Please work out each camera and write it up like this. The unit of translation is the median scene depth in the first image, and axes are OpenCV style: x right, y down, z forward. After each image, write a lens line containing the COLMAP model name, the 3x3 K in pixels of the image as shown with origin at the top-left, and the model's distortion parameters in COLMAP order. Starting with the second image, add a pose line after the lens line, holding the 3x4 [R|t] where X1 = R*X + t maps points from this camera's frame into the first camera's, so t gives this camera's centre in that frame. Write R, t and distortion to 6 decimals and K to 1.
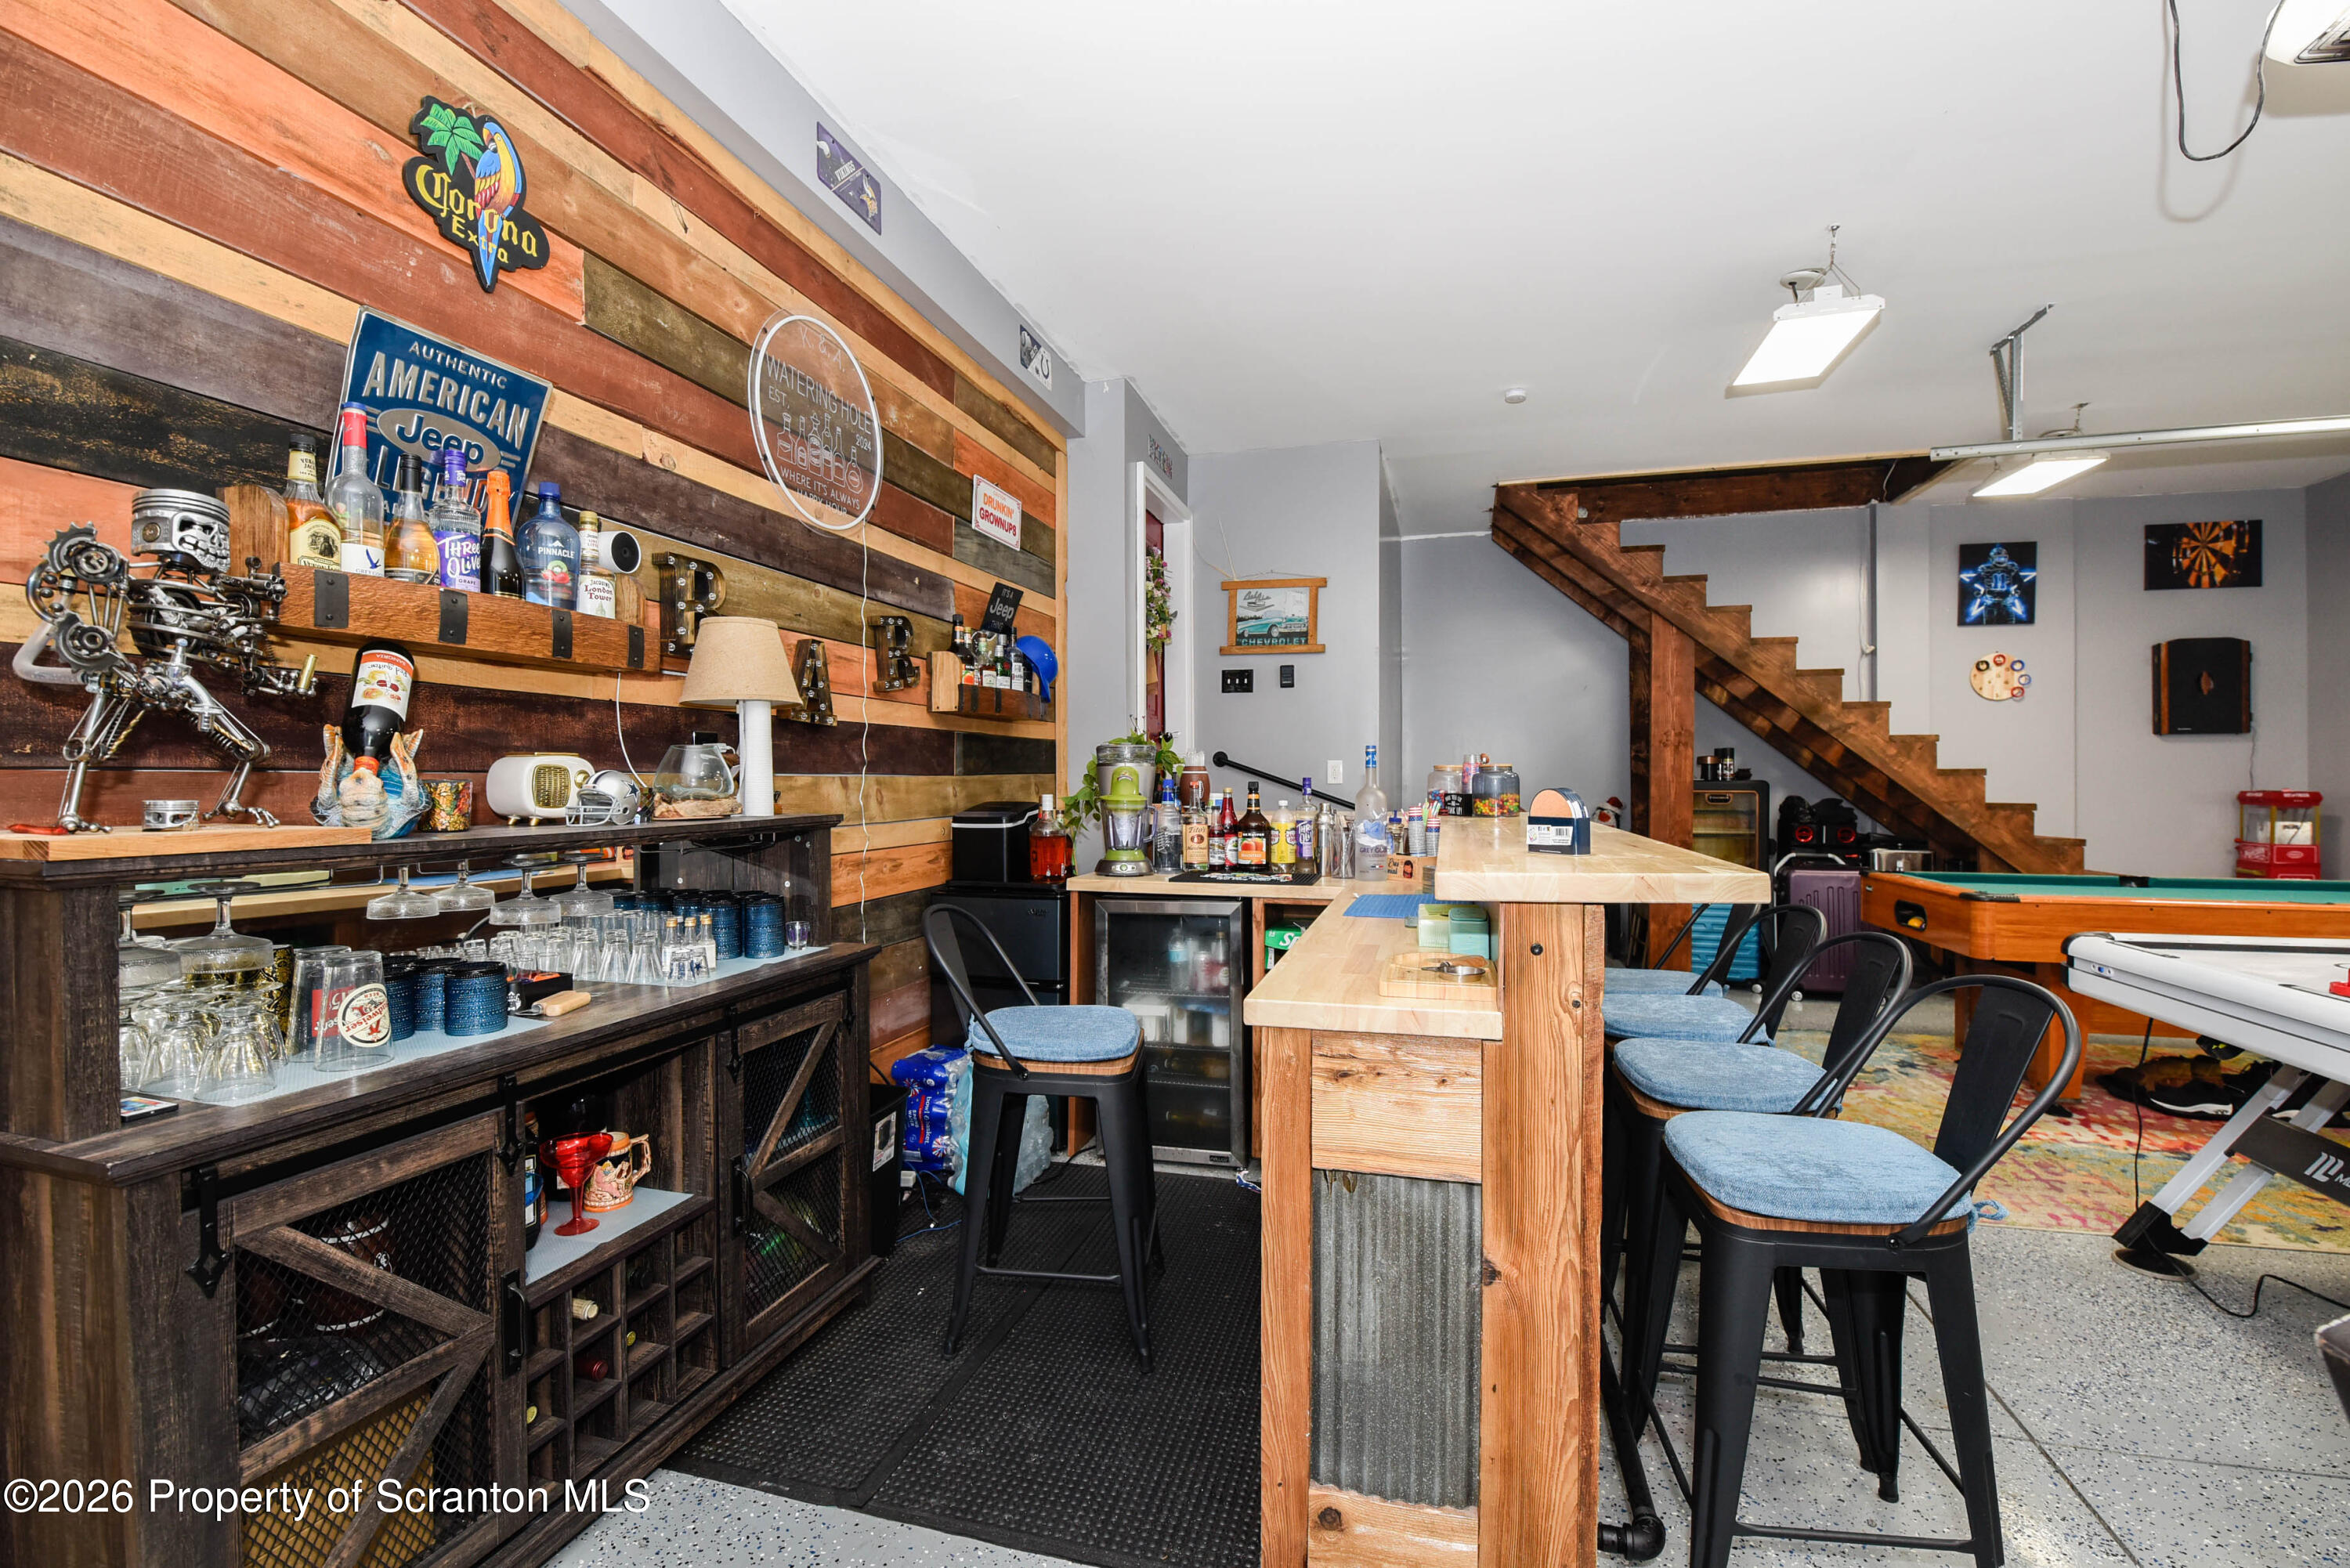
lens RADIAL K [[1010.4, 0, 1173.8], [0, 1010.4, 776.8], [0, 0, 1]] dist [-0.002359, -0.009811]
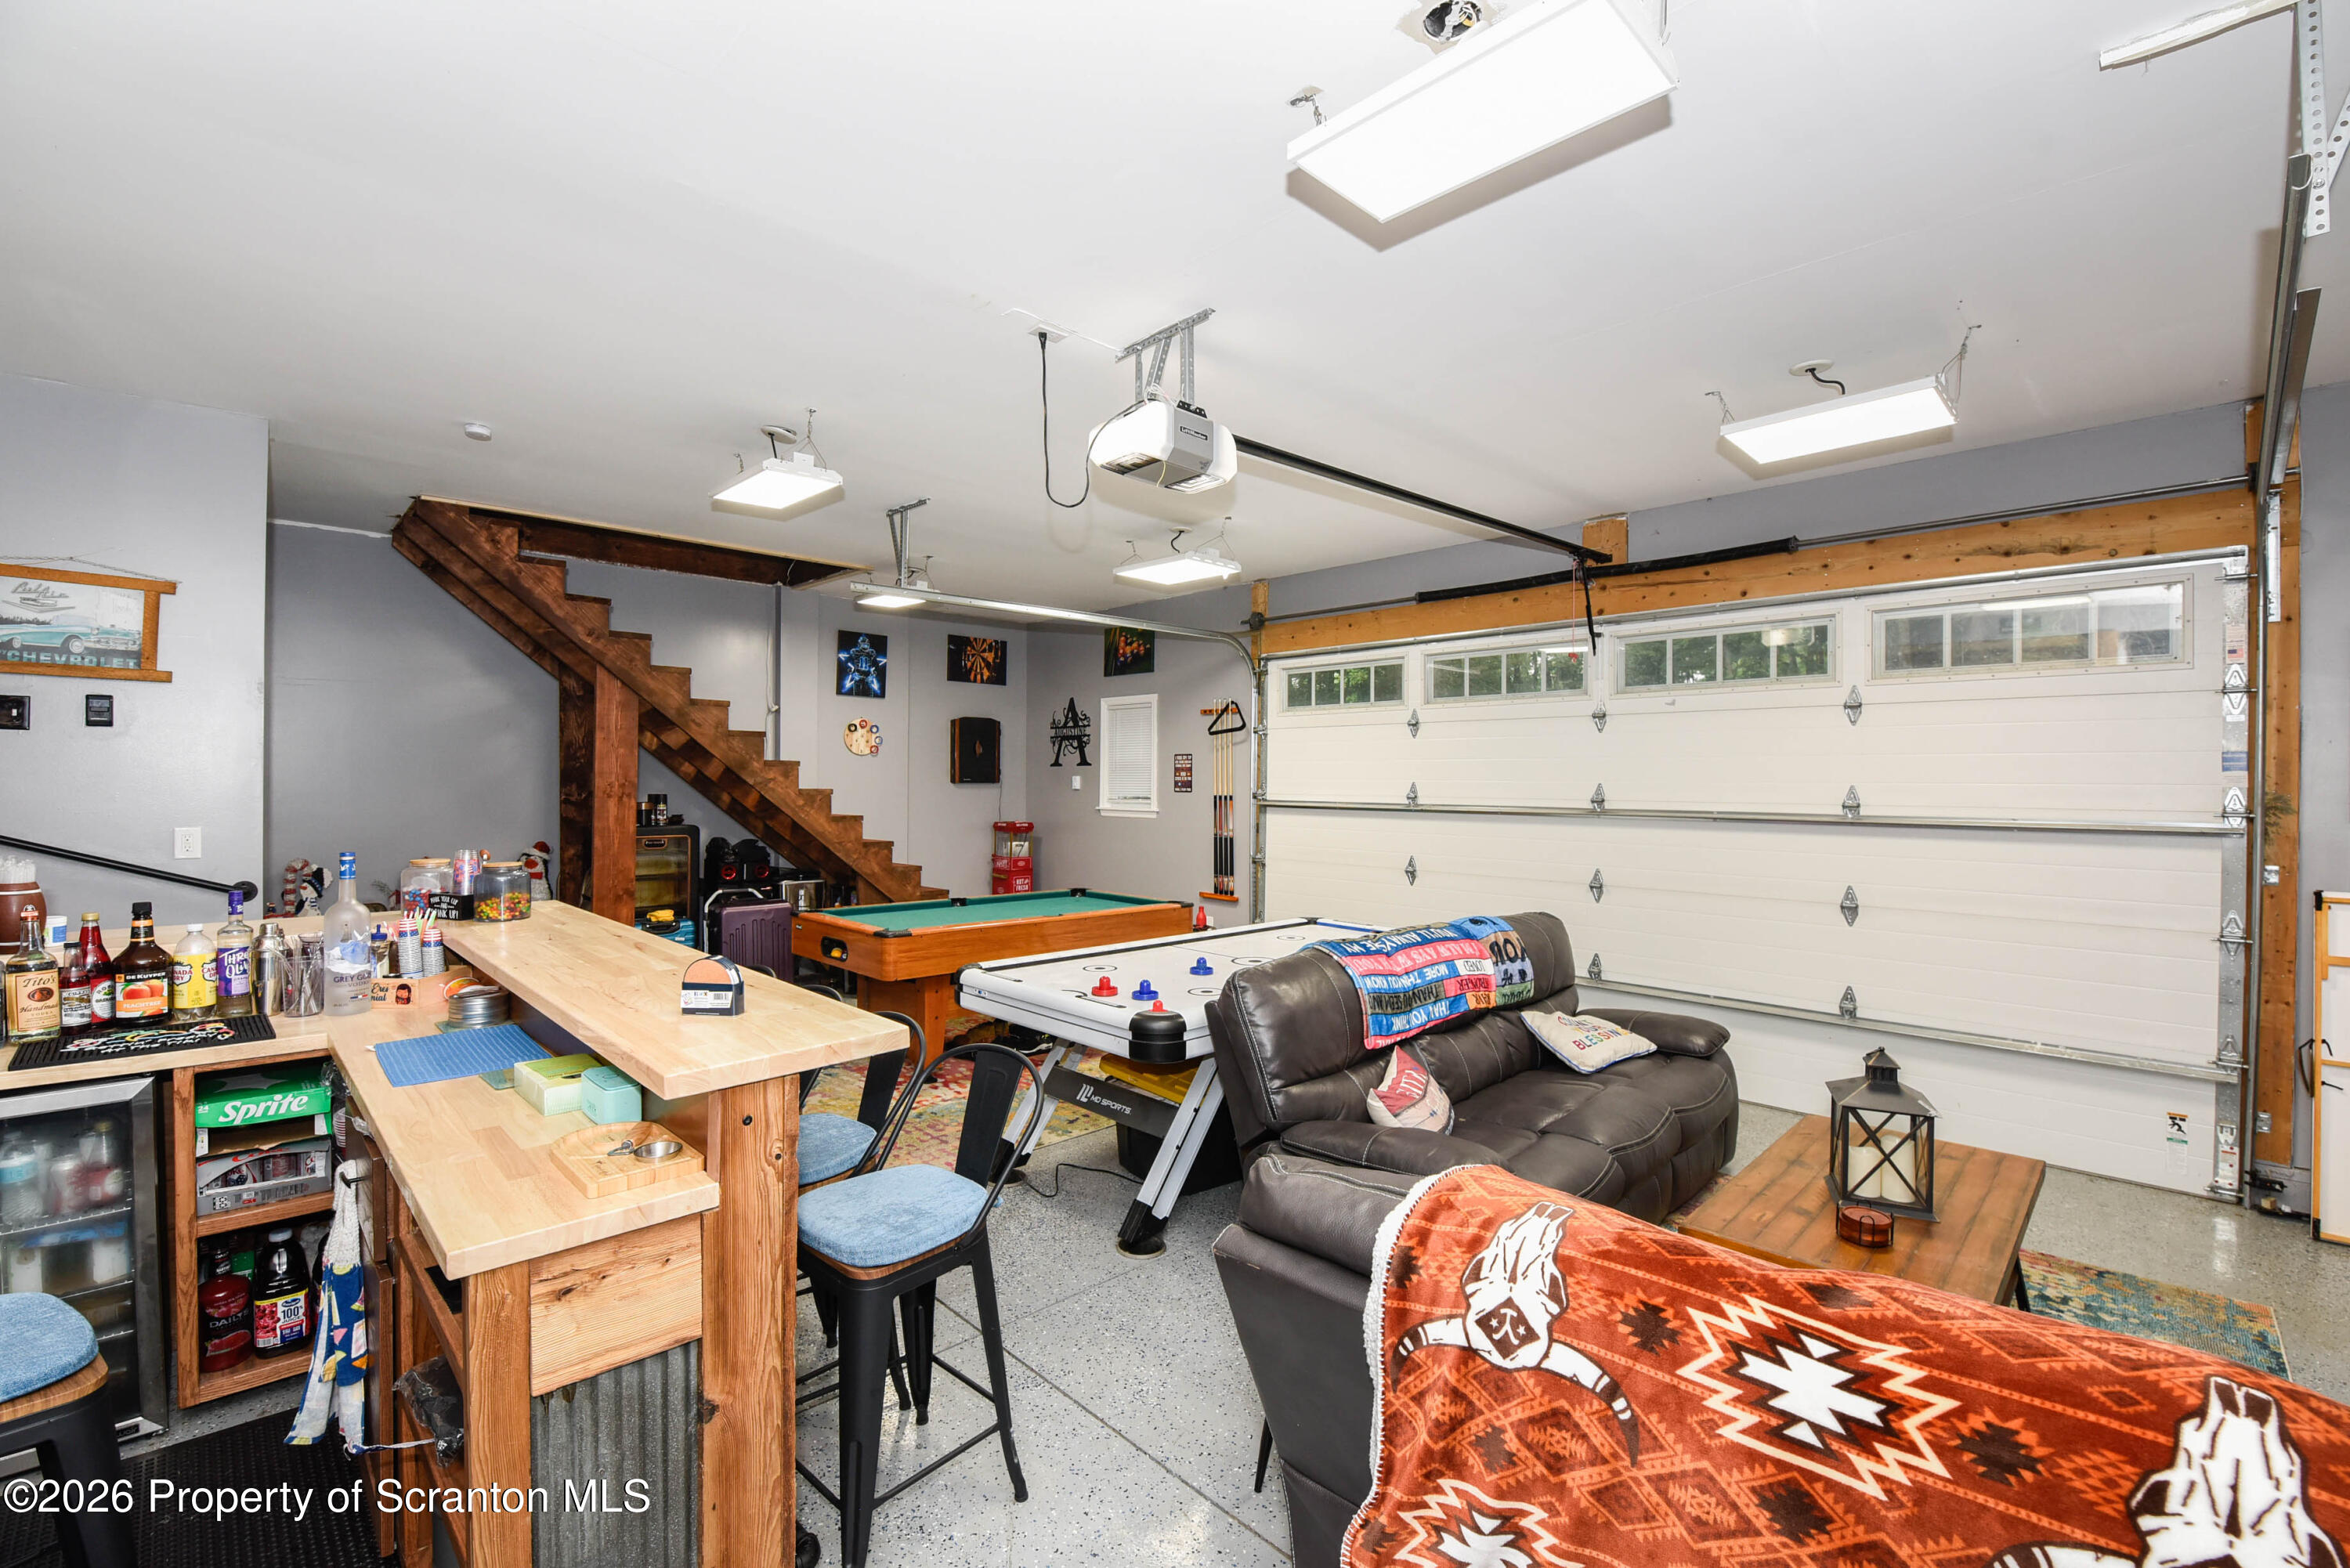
lens RADIAL K [[1010.4, 0, 1173.8], [0, 1010.4, 776.8], [0, 0, 1]] dist [-0.002359, -0.009811]
pose [[0.512810, 0.005153, 0.858487, -0.100003], [-0.008810, 0.999961, -0.000739, -0.058561], [-0.858457, -0.007185, 0.512835, -0.010154]]
